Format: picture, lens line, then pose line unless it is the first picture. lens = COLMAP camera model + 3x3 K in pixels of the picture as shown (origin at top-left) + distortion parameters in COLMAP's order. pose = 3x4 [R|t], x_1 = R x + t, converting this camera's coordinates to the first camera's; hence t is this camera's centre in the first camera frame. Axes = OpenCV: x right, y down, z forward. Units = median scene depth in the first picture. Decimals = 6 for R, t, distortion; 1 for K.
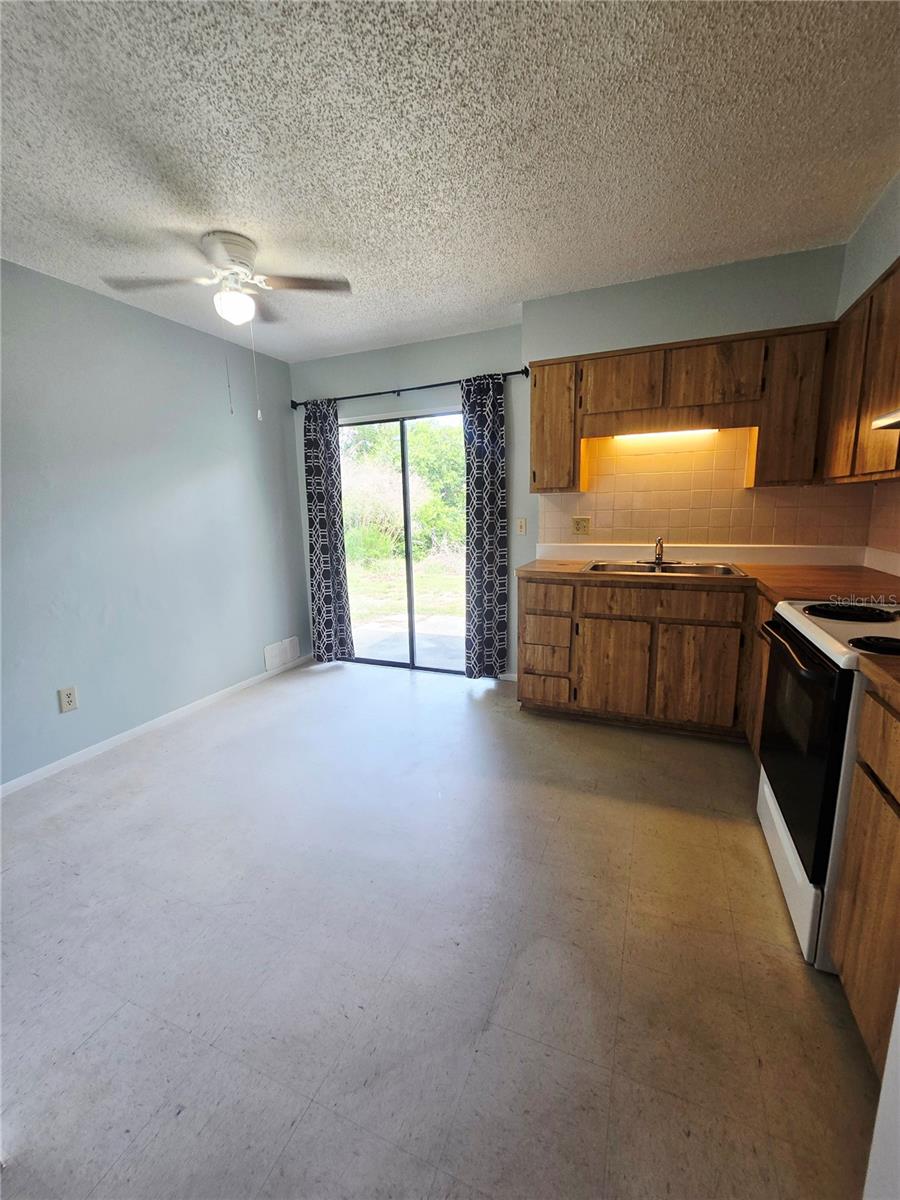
lens RADIAL K [[495.6, 0, 447.0], [0, 495.6, 600.8], [0, 0, 1]] dist [-0.000342, 0.001076]
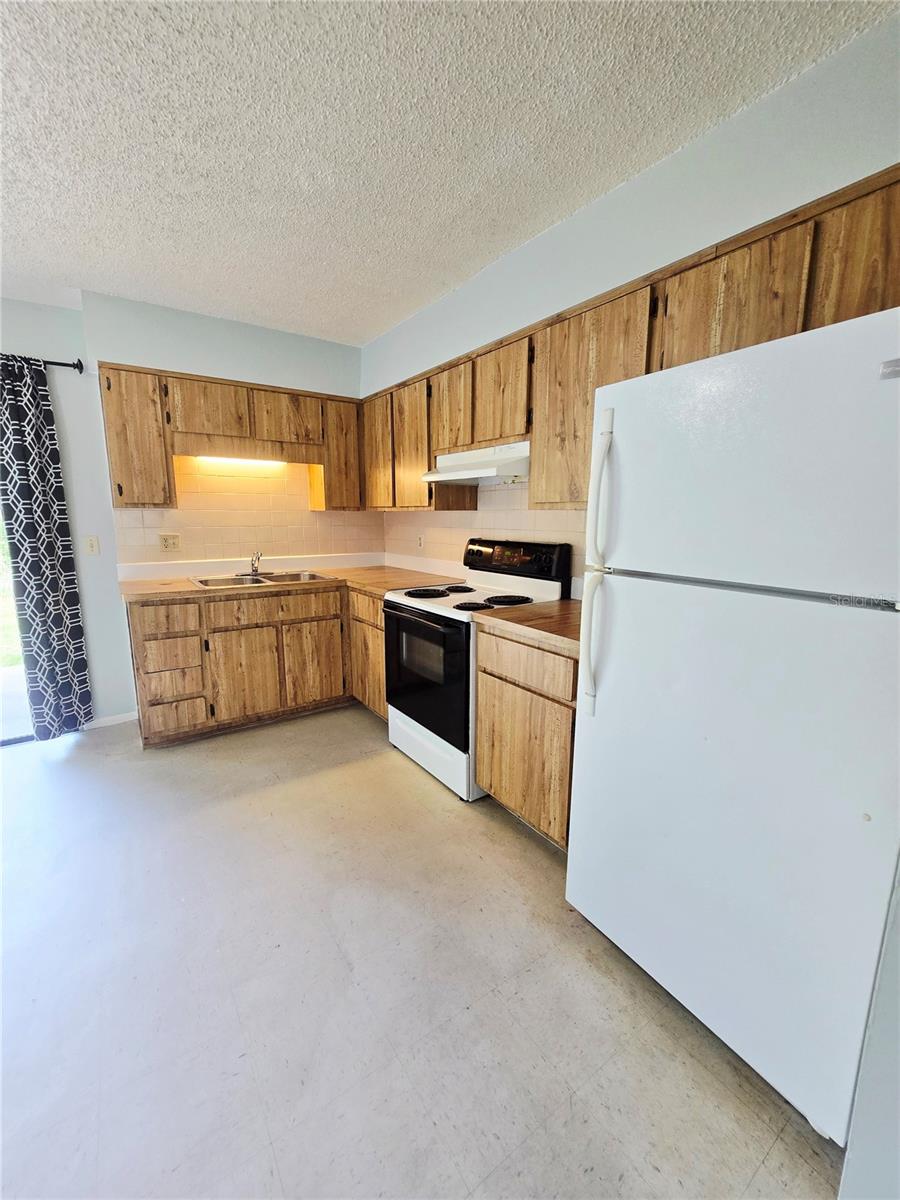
lens RADIAL K [[495.6, 0, 447.0], [0, 495.6, 600.8], [0, 0, 1]] dist [-0.000342, 0.001076]
pose [[0.540333, -0.121355, 0.832654, -0.290441], [0.140210, 0.988696, 0.053111, -0.017183], [-0.829688, 0.088048, 0.551240, 0.032394]]
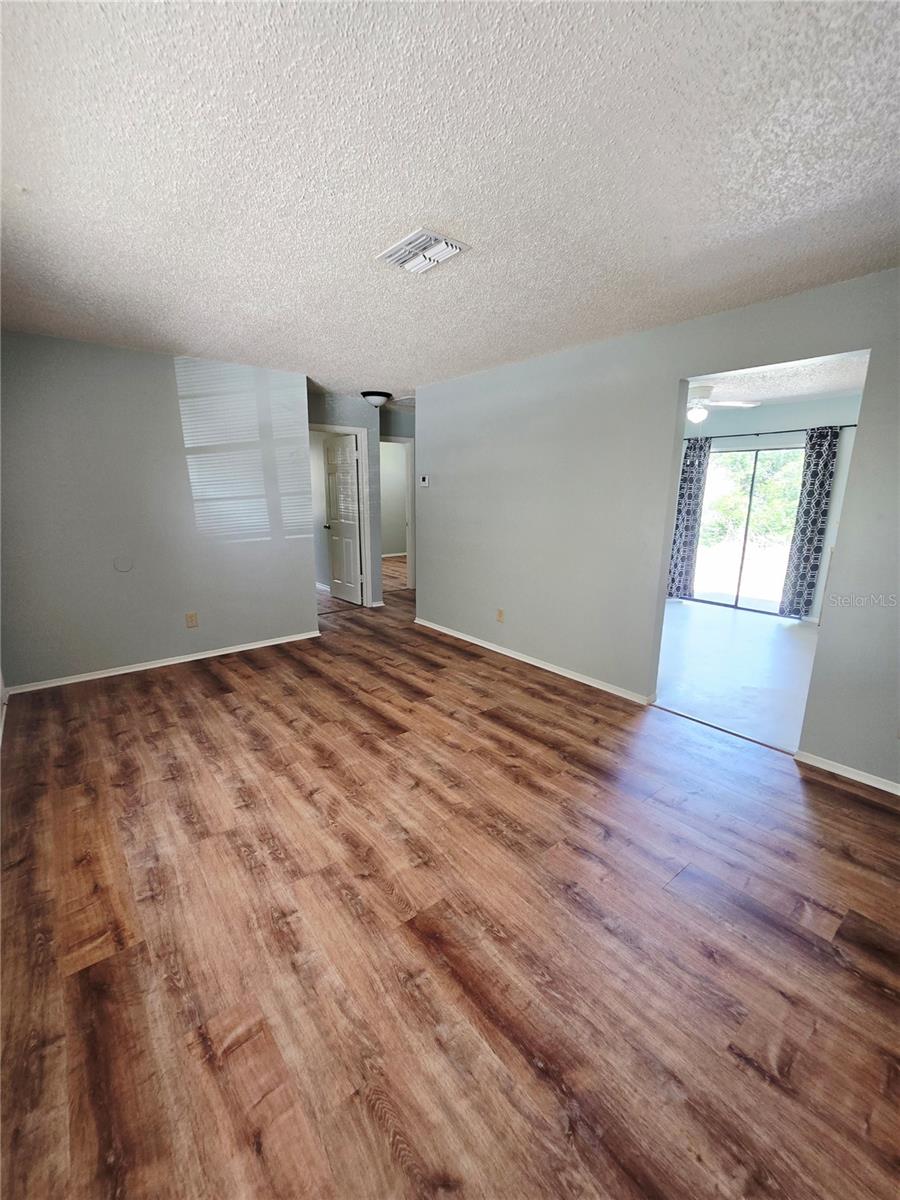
lens RADIAL K [[501.6, 0, 450.9], [0, 501.6, 602.2], [0, 0, 1]] dist [-0.001514, 0.000915]
pose [[0.882613, 0.137110, -0.449662, -0.214673], [-0.119608, 0.990540, 0.067262, 0.165731], [0.454630, -0.005583, 0.890663, -1.145943]]
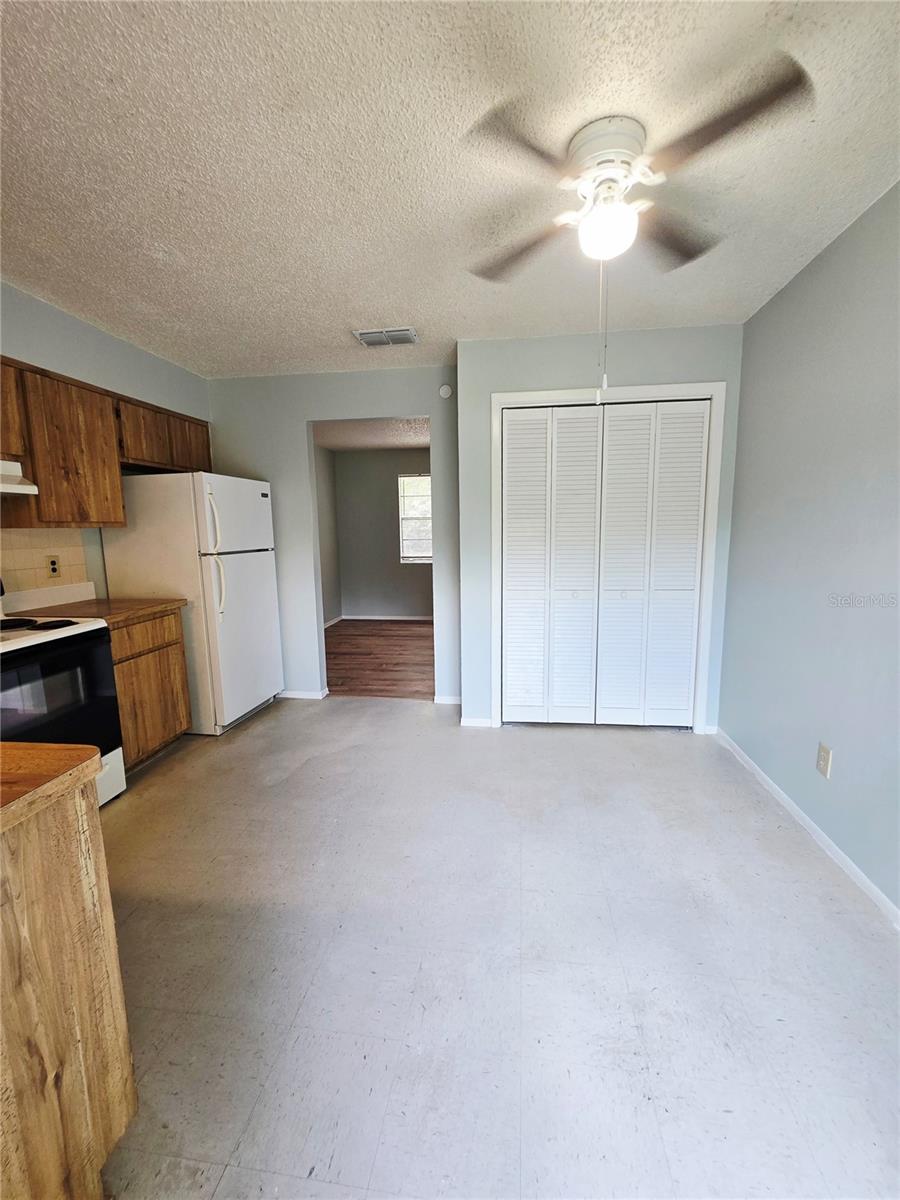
lens RADIAL K [[501.6, 0, 450.9], [0, 501.6, 602.2], [0, 0, 1]] dist [-0.001514, 0.000915]
pose [[-0.962264, 0.078792, -0.260461, -0.004897], [-0.011667, 0.944337, 0.328773, -0.260984], [0.271867, 0.319405, -0.907782, 1.311250]]
